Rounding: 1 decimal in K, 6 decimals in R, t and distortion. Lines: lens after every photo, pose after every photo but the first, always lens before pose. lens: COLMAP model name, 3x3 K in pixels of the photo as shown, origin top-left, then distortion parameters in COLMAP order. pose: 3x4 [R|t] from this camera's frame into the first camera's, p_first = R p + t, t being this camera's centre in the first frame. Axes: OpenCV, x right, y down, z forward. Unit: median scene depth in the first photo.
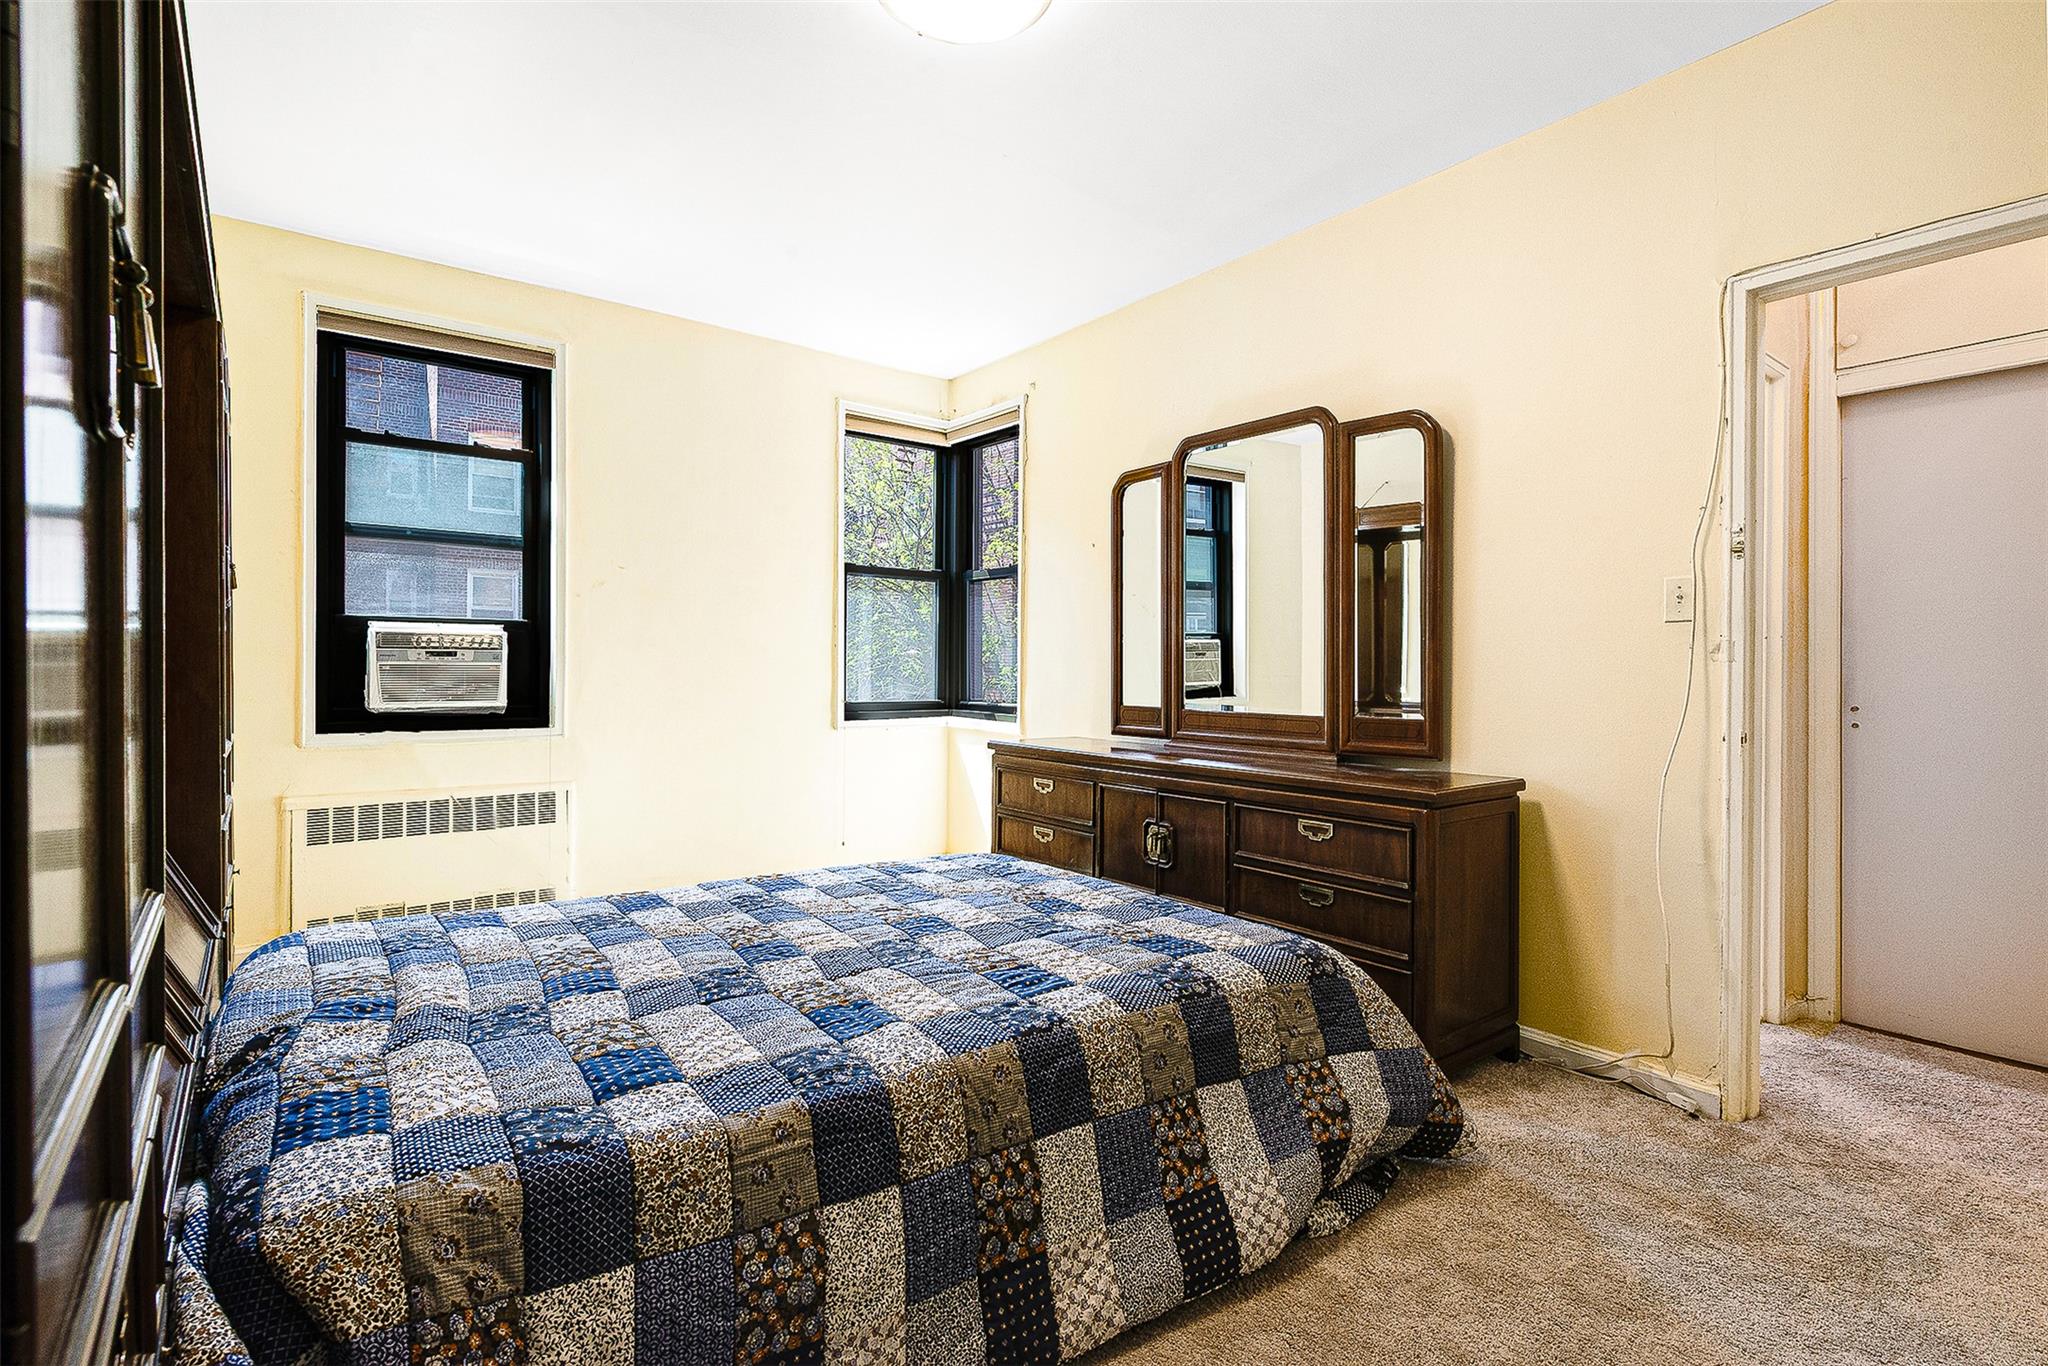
lens RADIAL K [[969.9, 0, 1026.0], [0, 969.9, 677.0], [0, 0, 1]] dist [0.017307, -0.008182]
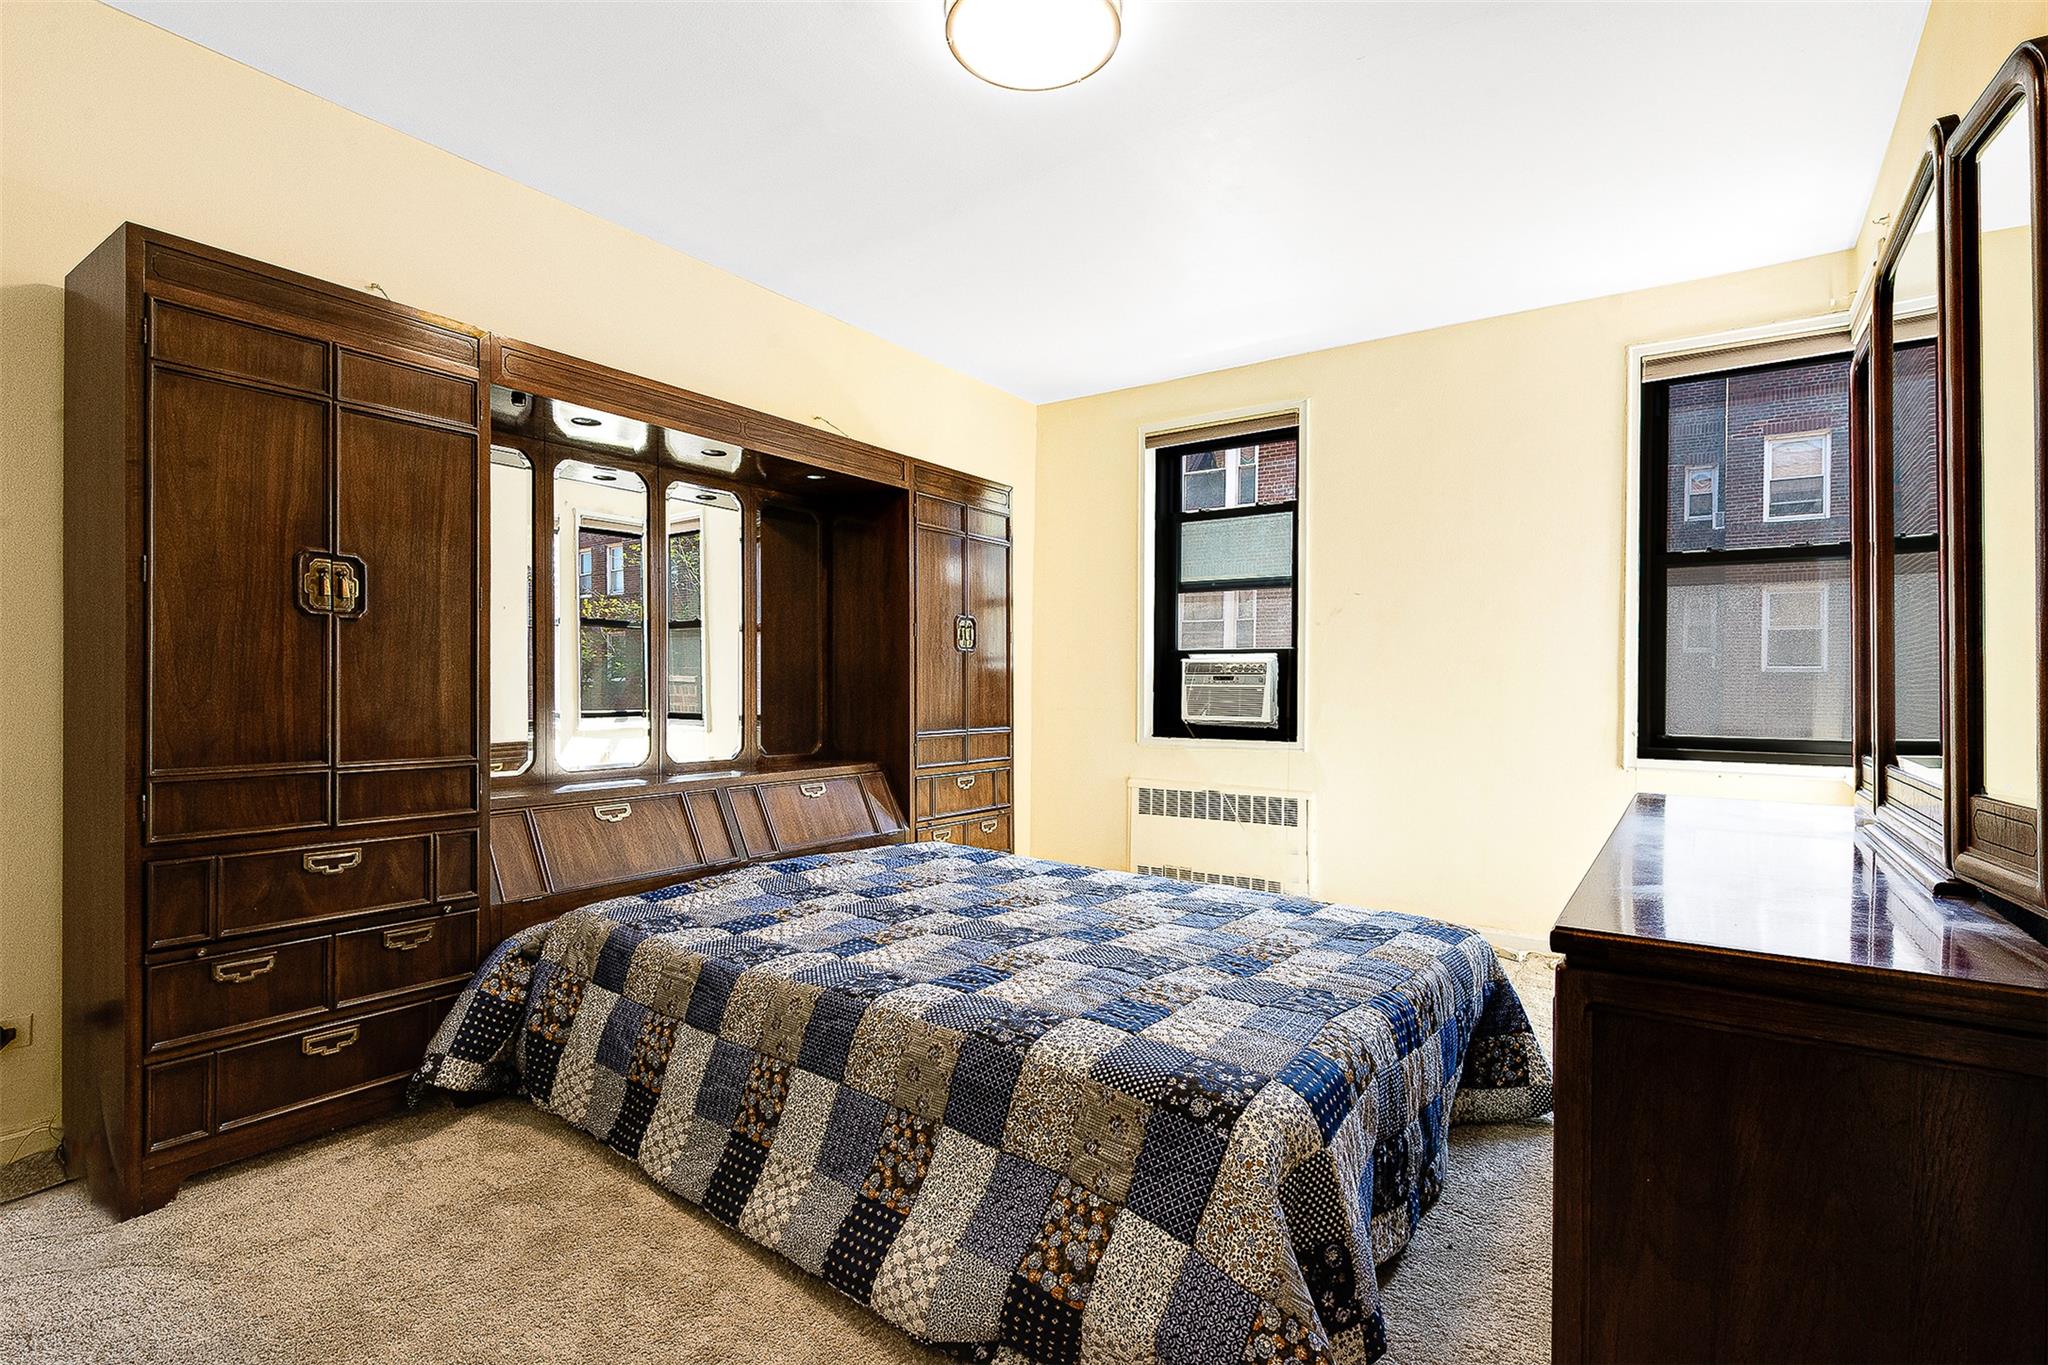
lens RADIAL K [[981.5, 0, 1024.0], [0, 981.5, 682.5], [0, 0, 1]] dist [0.002170, 0.000157]
pose [[0.307676, -0.005452, -0.951475, 0.995213], [-0.017220, 0.999788, -0.011297, 0.001039], [0.951335, 0.019860, 0.307517, 0.689791]]
